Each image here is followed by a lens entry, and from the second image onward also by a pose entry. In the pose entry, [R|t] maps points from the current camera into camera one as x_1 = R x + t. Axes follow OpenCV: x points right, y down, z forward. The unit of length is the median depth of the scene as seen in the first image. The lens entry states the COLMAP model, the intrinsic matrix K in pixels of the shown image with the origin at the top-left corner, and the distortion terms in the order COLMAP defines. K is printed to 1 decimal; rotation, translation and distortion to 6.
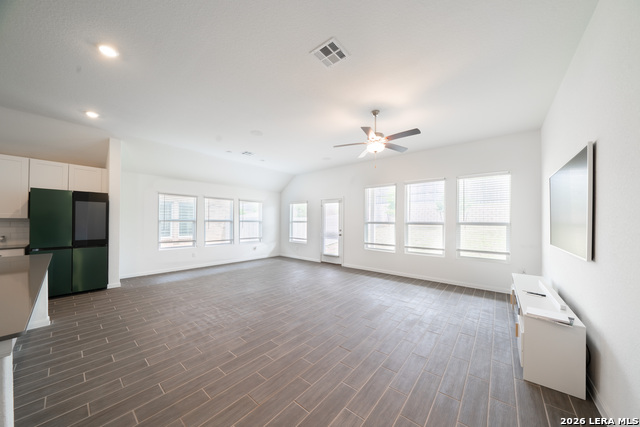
lens RADIAL K [[217.7, 0, 300.3], [0, 217.7, 227.9], [0, 0, 1]] dist [-0.012582, 0.000493]
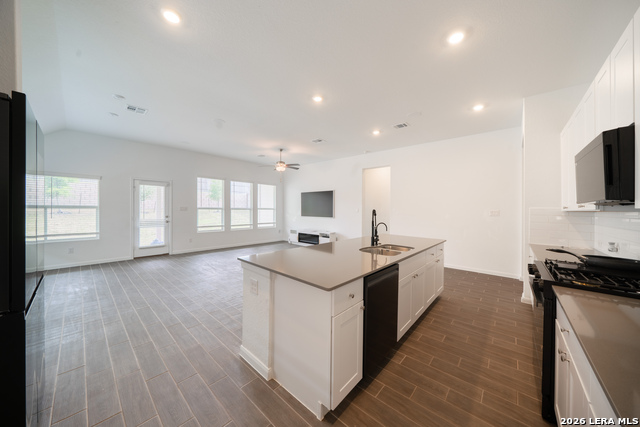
lens RADIAL K [[217.7, 0, 331.2], [0, 217.7, 211.0], [0, 0, 1]] dist [-0.012582, 0.000493]
pose [[-0.035435, -0.013651, 0.999279, -0.817994], [0.014236, 0.999798, 0.014163, -0.018605], [-0.999271, 0.014728, -0.035234, 0.352714]]
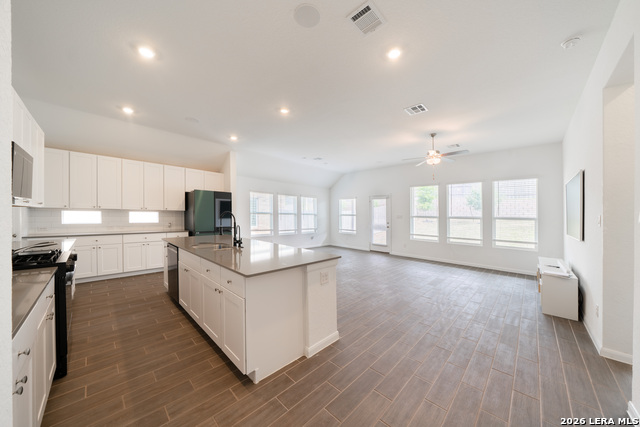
lens RADIAL K [[217.7, 0, 308.2], [0, 217.7, 220.9], [0, 0, 1]] dist [-0.012582, 0.000493]
pose [[0.998105, 0.015743, -0.059479, -0.188462], [-0.015490, 0.999869, 0.004710, 0.000337], [0.059545, -0.003780, 0.998218, -0.210533]]
